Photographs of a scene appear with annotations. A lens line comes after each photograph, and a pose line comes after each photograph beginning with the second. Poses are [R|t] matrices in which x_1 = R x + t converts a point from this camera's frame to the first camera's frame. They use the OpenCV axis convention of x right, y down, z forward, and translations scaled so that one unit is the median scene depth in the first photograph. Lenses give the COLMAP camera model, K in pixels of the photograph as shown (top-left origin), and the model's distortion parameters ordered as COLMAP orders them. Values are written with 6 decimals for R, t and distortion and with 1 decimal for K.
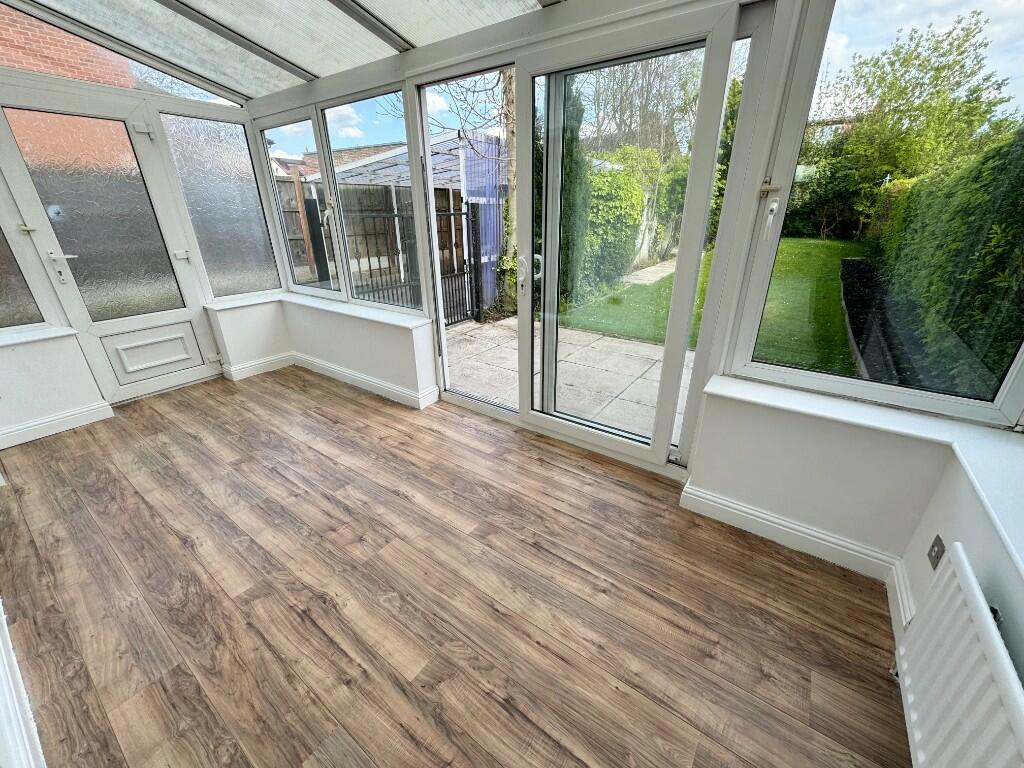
lens RADIAL K [[403.8, 0, 508.8], [0, 403.8, 386.4], [0, 0, 1]] dist [0.000373, -0.000160]
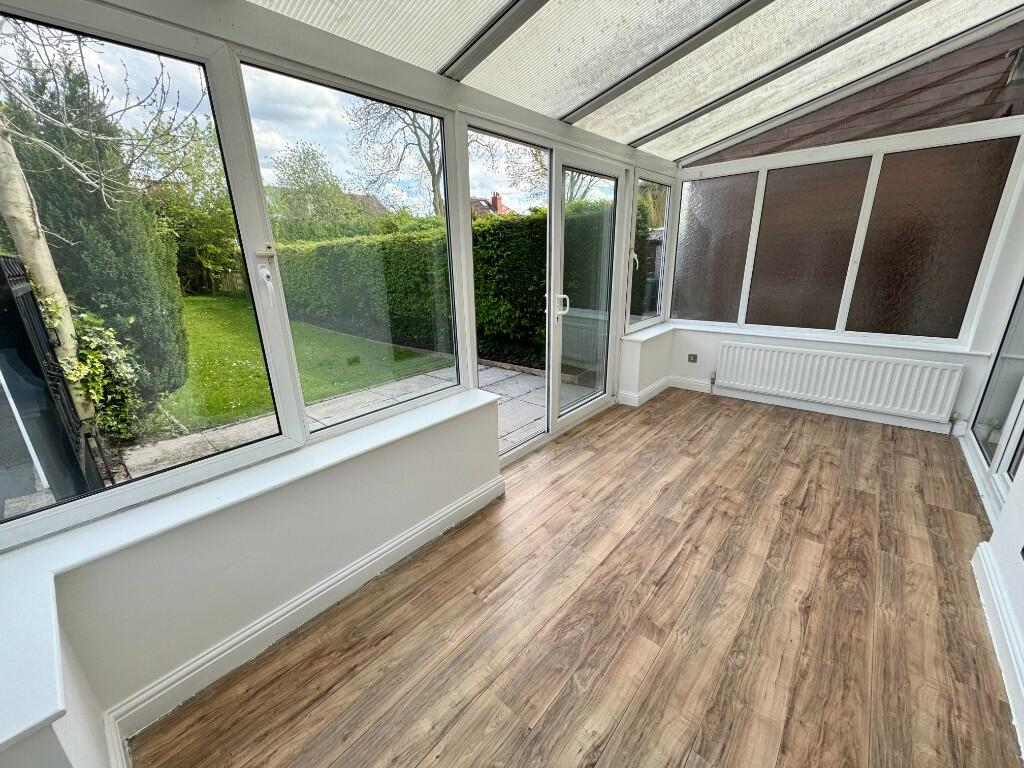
lens RADIAL K [[413.1, 0, 512.0], [0, 413.1, 384.0], [0, 0, 1]] dist [0.000547, 0.000467]
pose [[0.090948, -0.290979, 0.952397, -1.541326], [0.422349, 0.877362, 0.227722, -0.519346], [-0.901859, 0.381533, 0.202689, 1.179925]]
